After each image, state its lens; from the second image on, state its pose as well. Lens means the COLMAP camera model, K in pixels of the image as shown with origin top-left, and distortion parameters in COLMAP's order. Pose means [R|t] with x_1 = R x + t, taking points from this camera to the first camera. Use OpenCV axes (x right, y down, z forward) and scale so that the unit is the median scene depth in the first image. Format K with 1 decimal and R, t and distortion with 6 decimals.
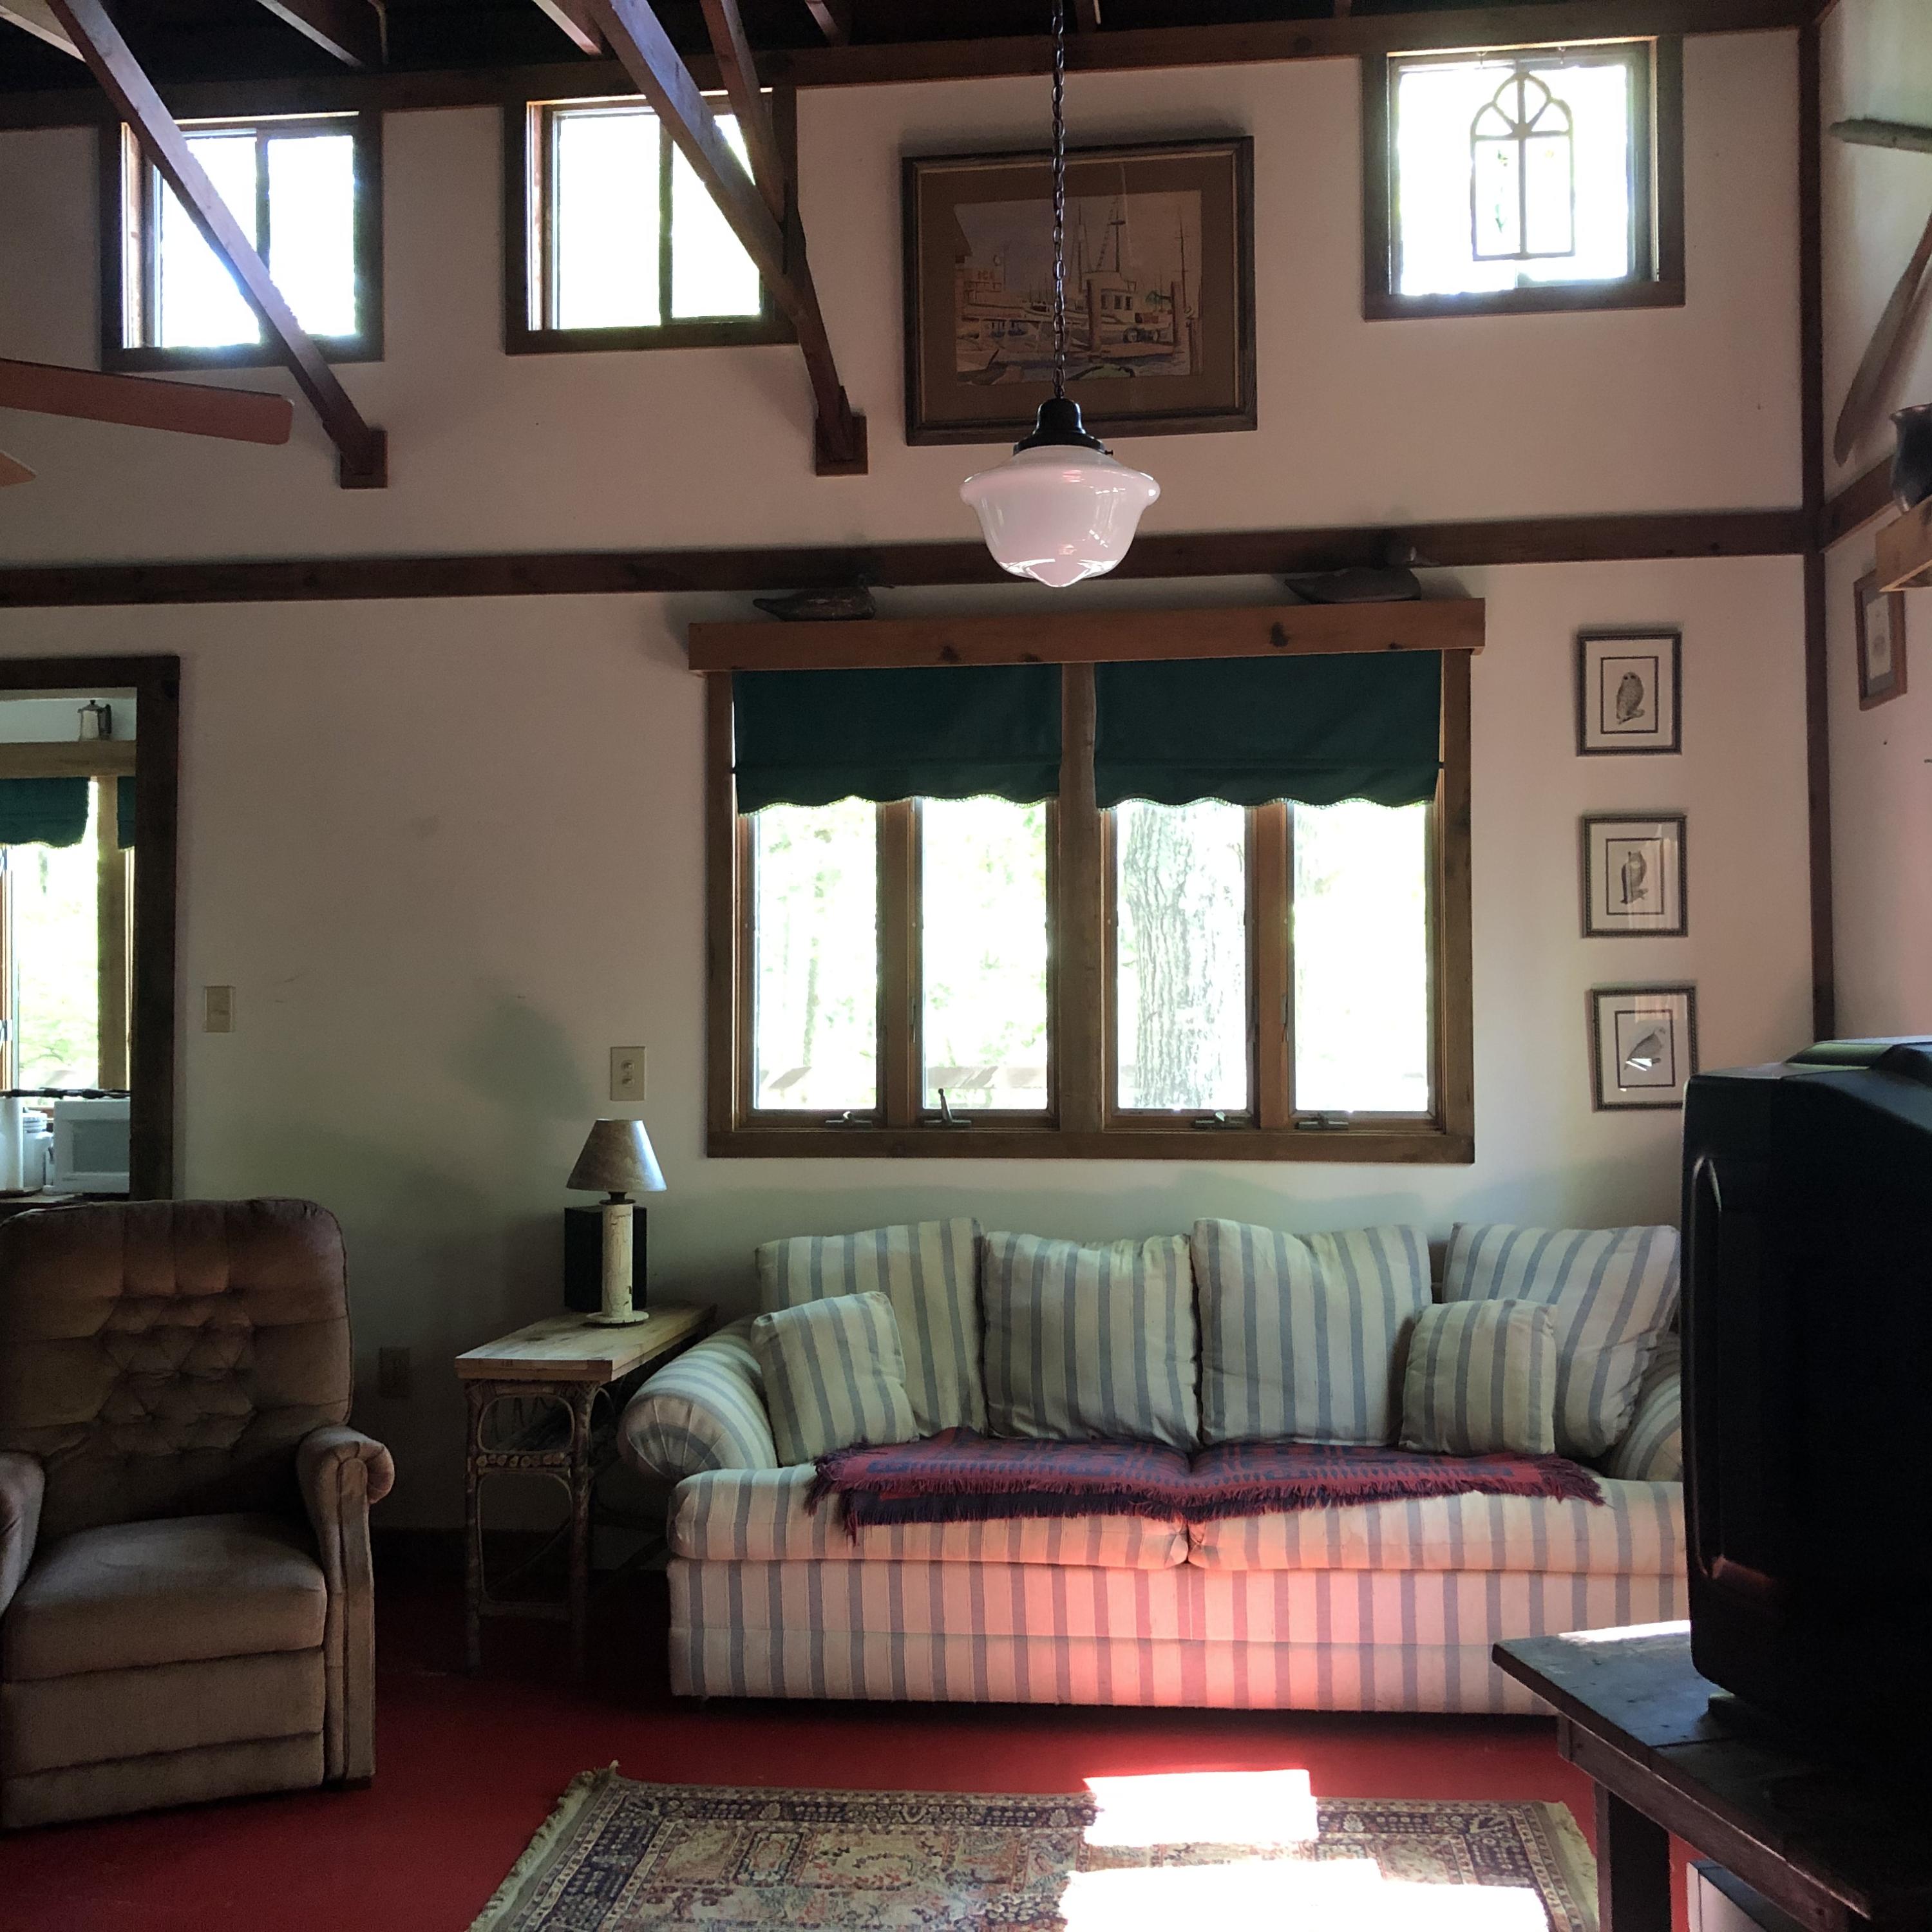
lens RADIAL K [[2145.3, 0, 944.3], [0, 2145.3, 904.2], [0, 0, 1]] dist [0.009213, 0.000000]
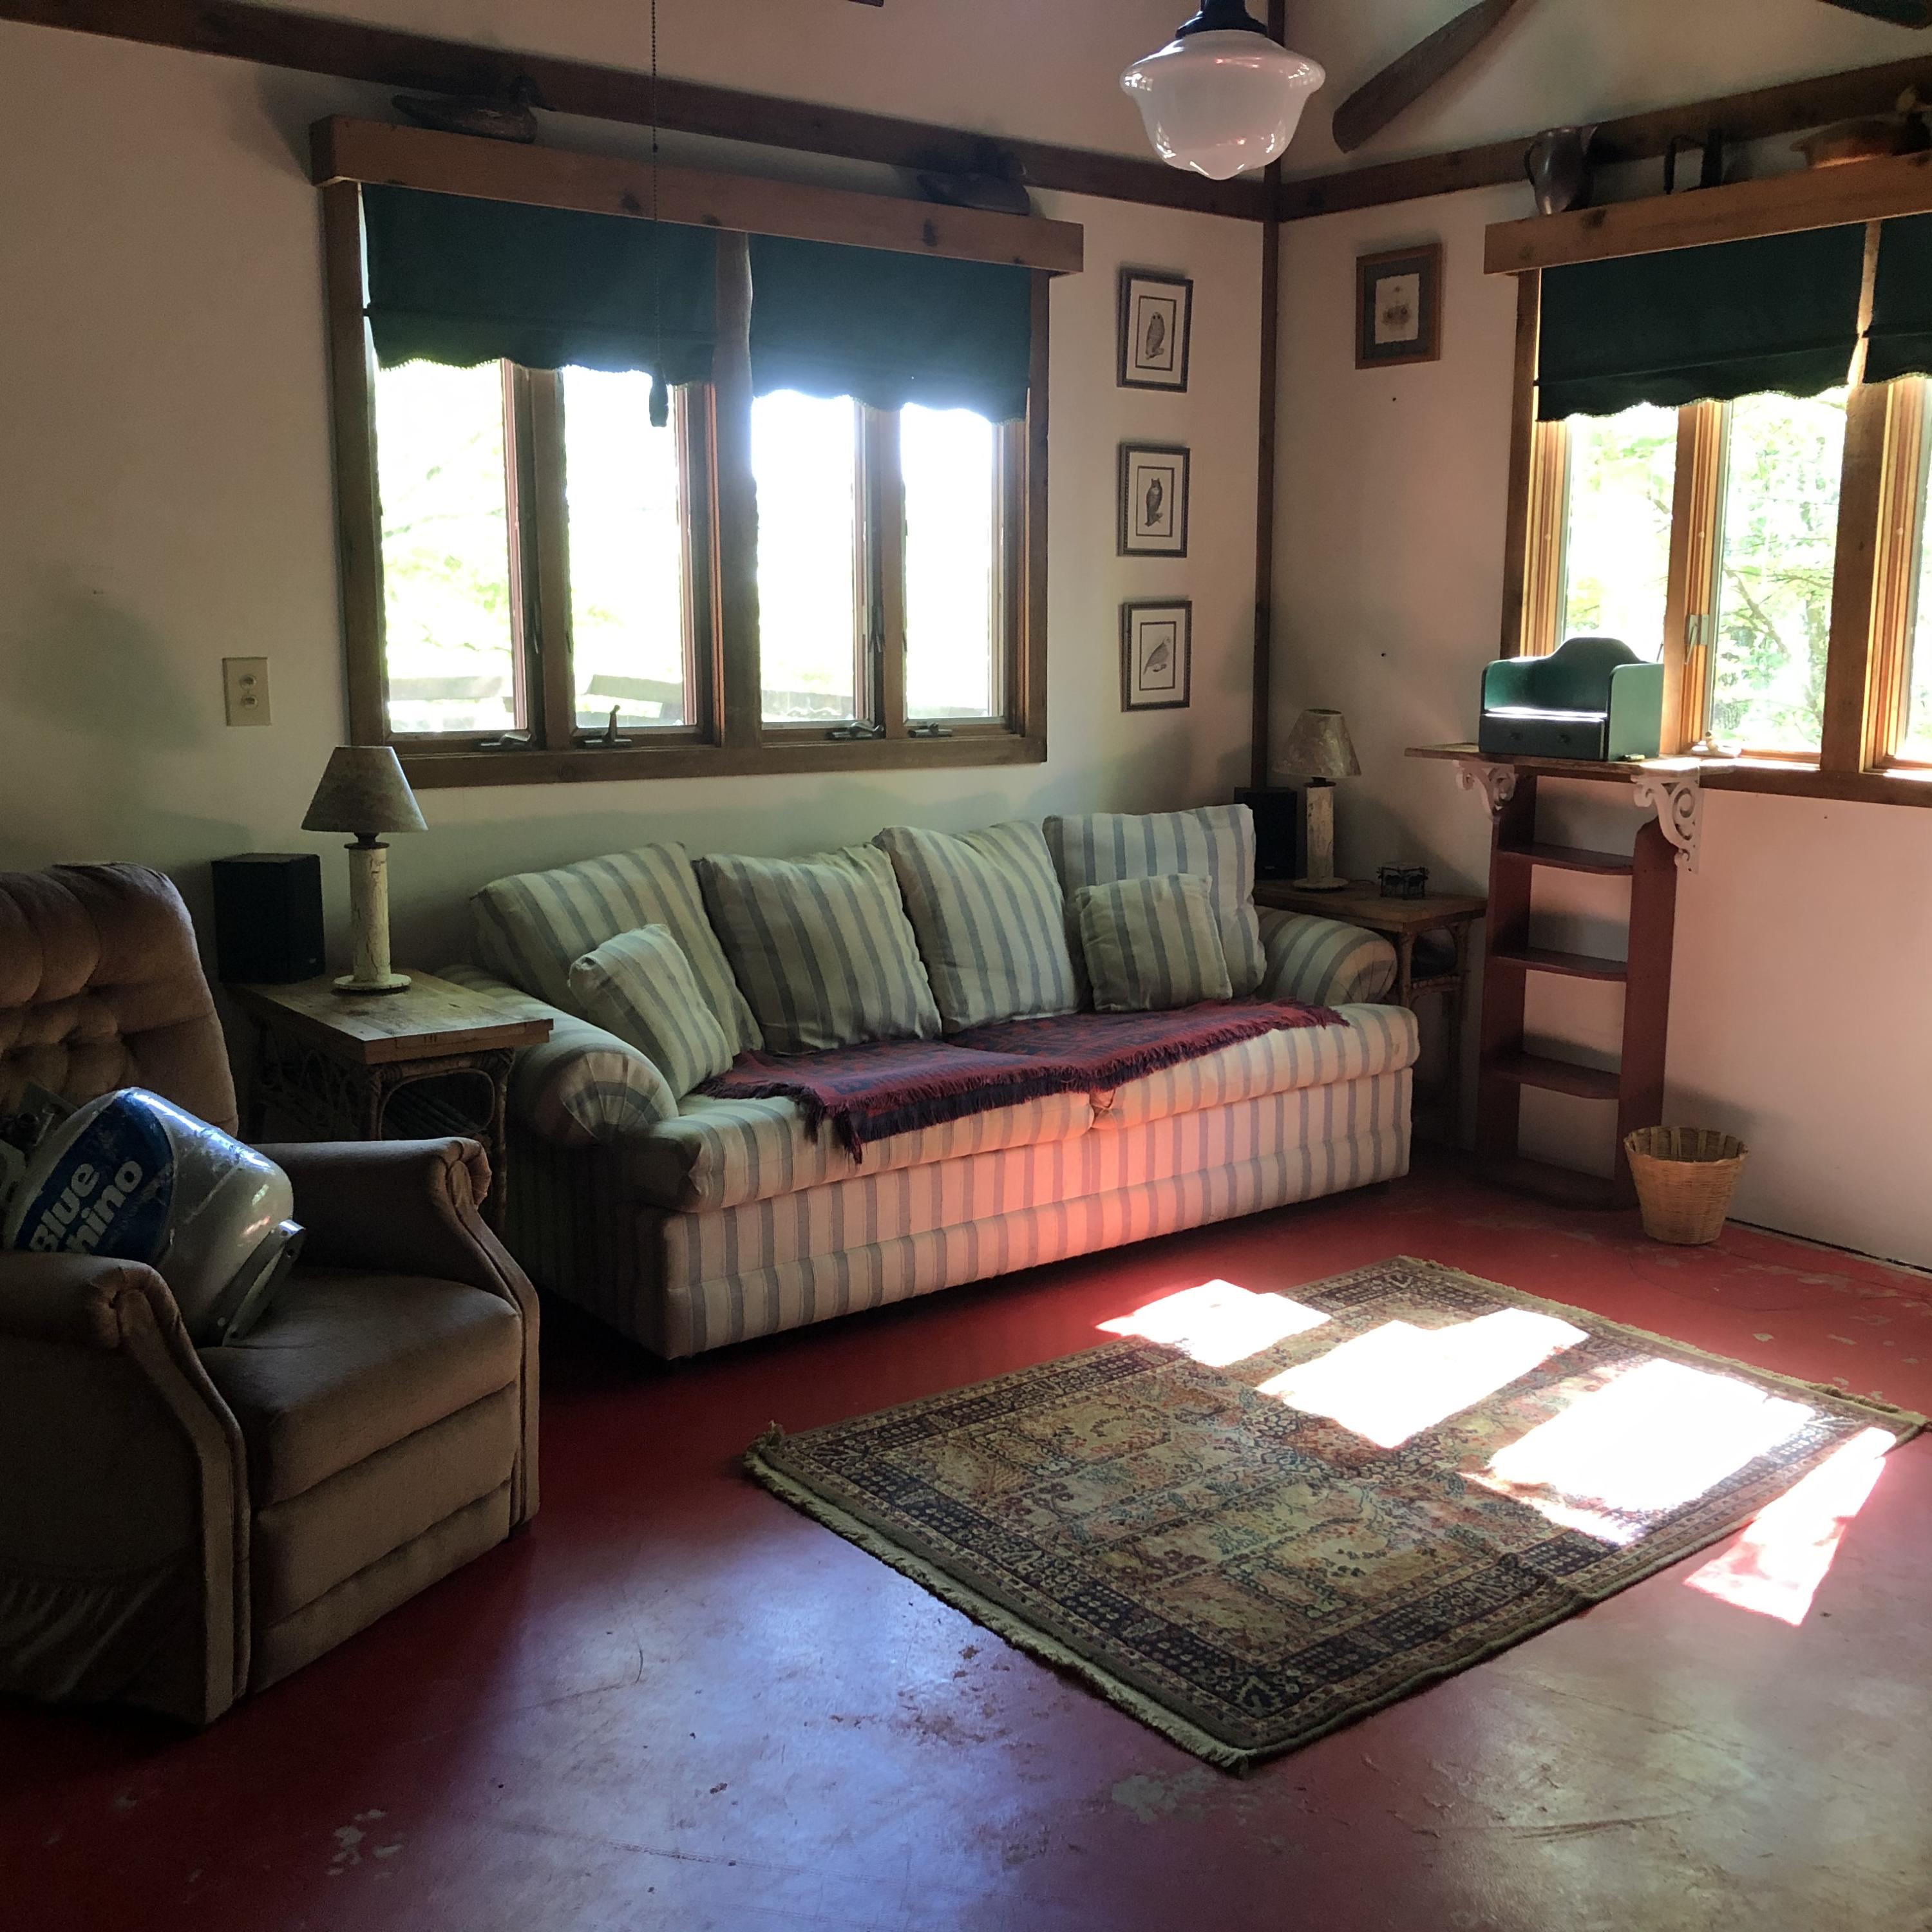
lens RADIAL K [[2145.3, 0, 966.4], [0, 2145.3, 965.2], [0, 0, 1]] dist [0.009213, 0.000000]
pose [[0.704660, -0.104185, 0.701854, -0.569522], [-0.035560, 0.982733, 0.181582, 0.025338], [-0.708653, -0.152911, 0.688788, 0.256968]]
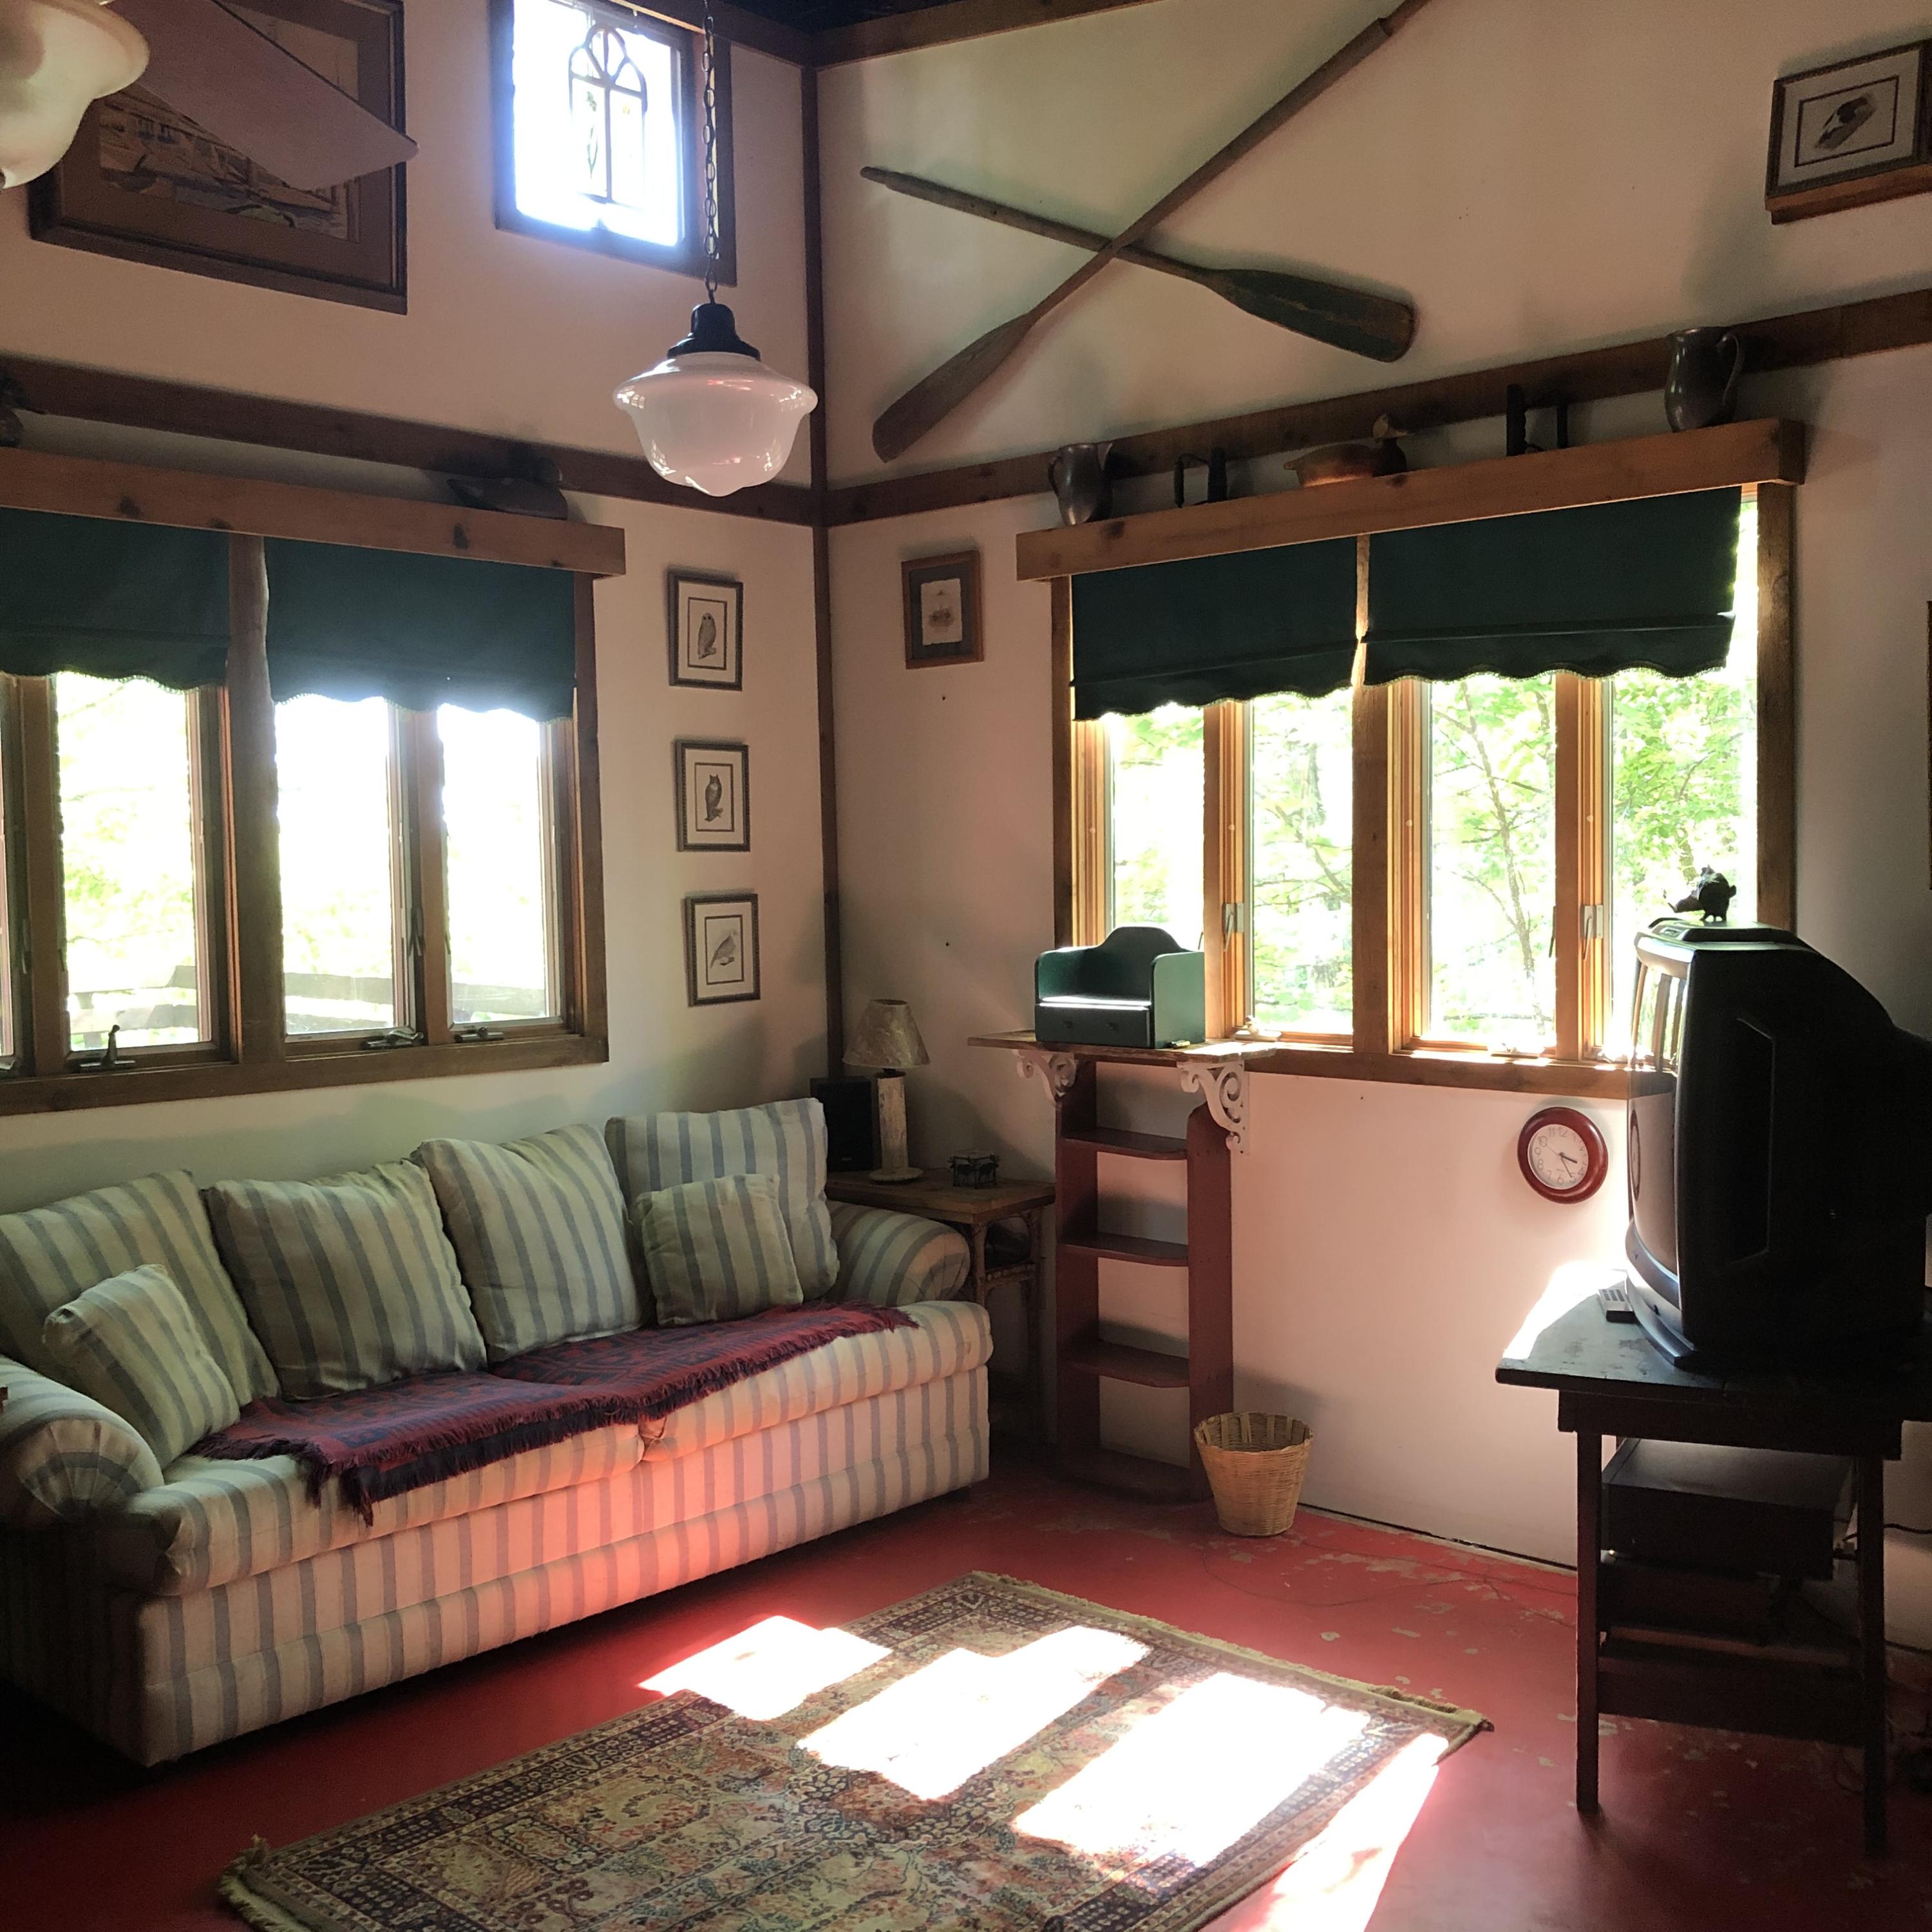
lens RADIAL K [[2145.3, 0, 997.9], [0, 2145.3, 944.1], [0, 0, 1]] dist [0.009213, 0.000000]
pose [[0.570960, -0.028210, 0.820493, -0.517377], [-0.017093, 0.998784, 0.046235, 0.009542], [-0.820800, -0.040423, 0.569784, 0.238989]]
